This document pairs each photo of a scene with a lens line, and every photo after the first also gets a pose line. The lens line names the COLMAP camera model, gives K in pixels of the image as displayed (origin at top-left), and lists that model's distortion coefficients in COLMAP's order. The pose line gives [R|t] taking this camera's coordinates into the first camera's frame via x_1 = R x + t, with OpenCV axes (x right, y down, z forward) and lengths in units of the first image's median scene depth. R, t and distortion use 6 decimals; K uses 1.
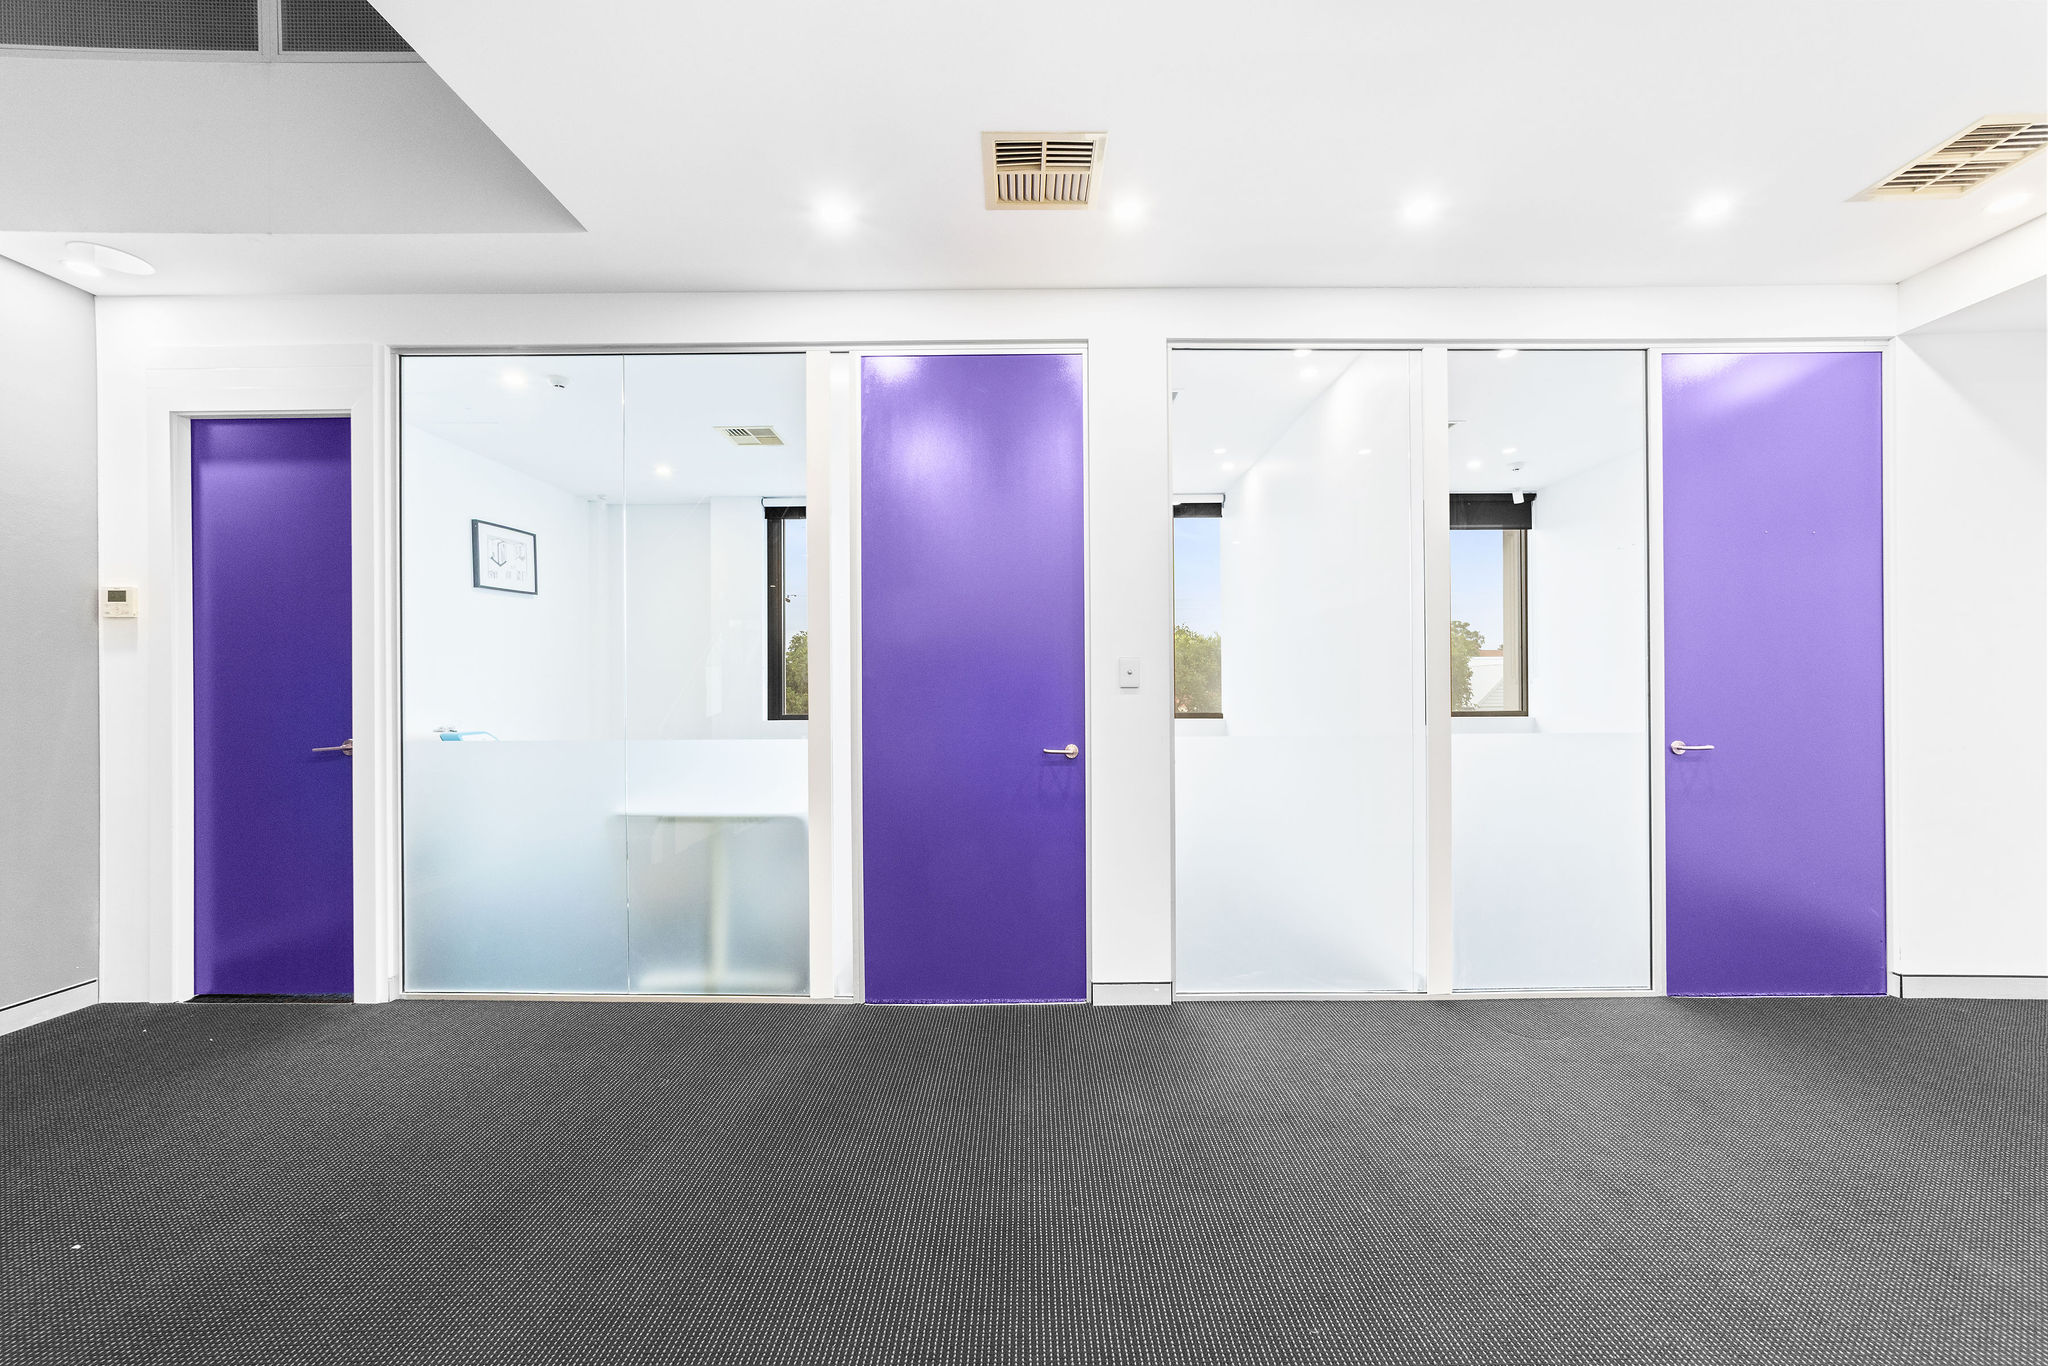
lens RADIAL K [[779.0, 0, 1026.0], [0, 779.0, 688.9], [0, 0, 1]] dist [0.001074, 0.000625]
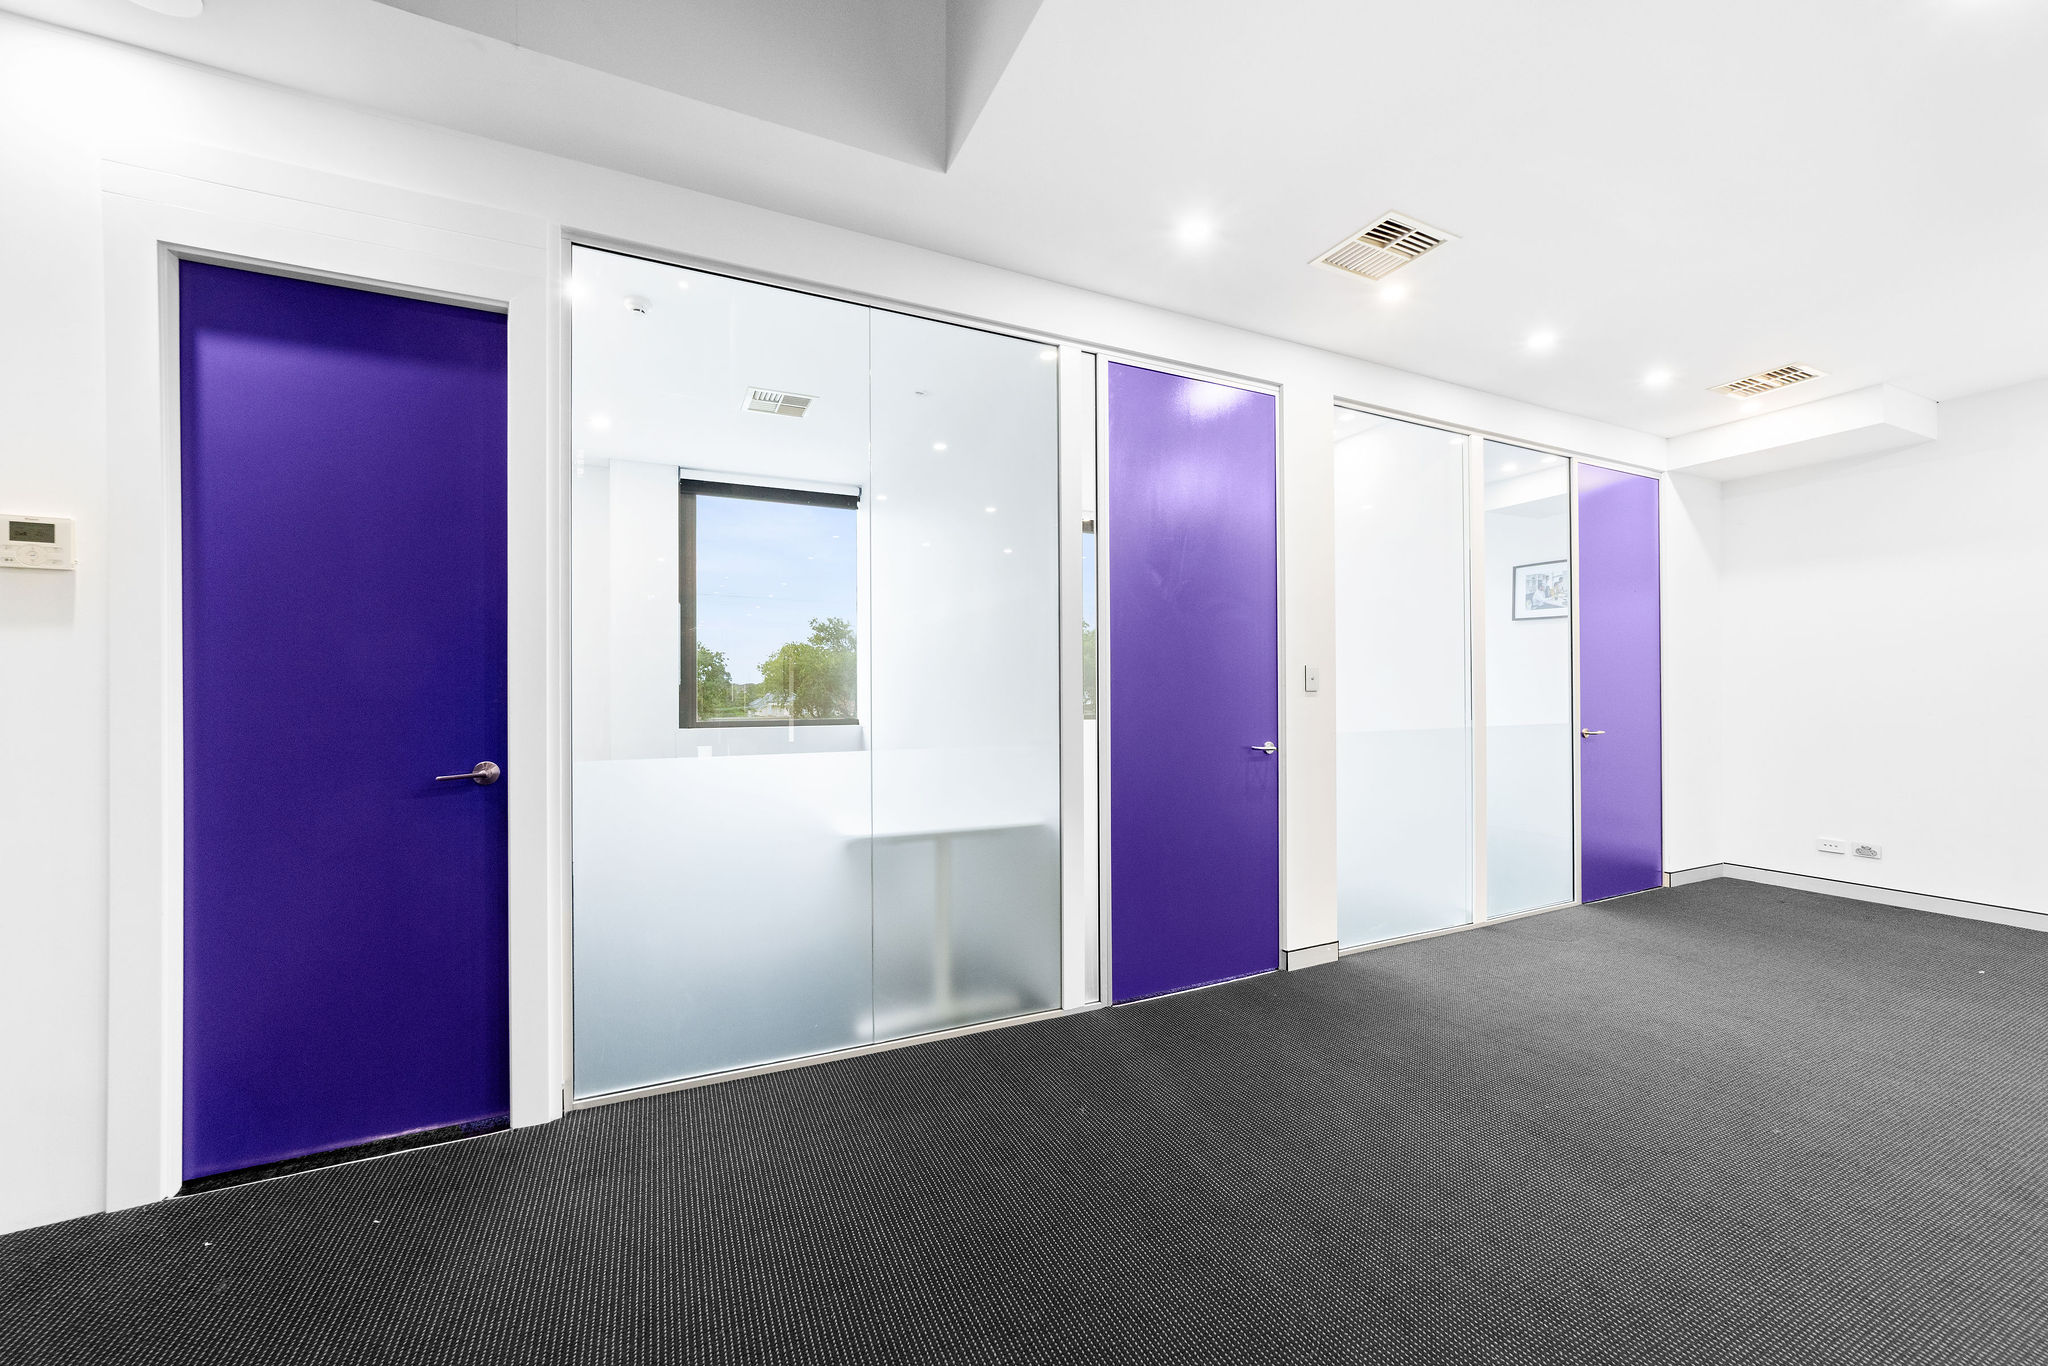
lens RADIAL K [[779.0, 0, 1030.9], [0, 779.0, 685.7], [0, 0, 1]] dist [0.001074, 0.000625]
pose [[0.898108, 0.004709, 0.439750, -0.743588], [-0.000547, 0.999954, -0.009591, 0.001795], [-0.439775, 0.008373, 0.898069, 0.142596]]
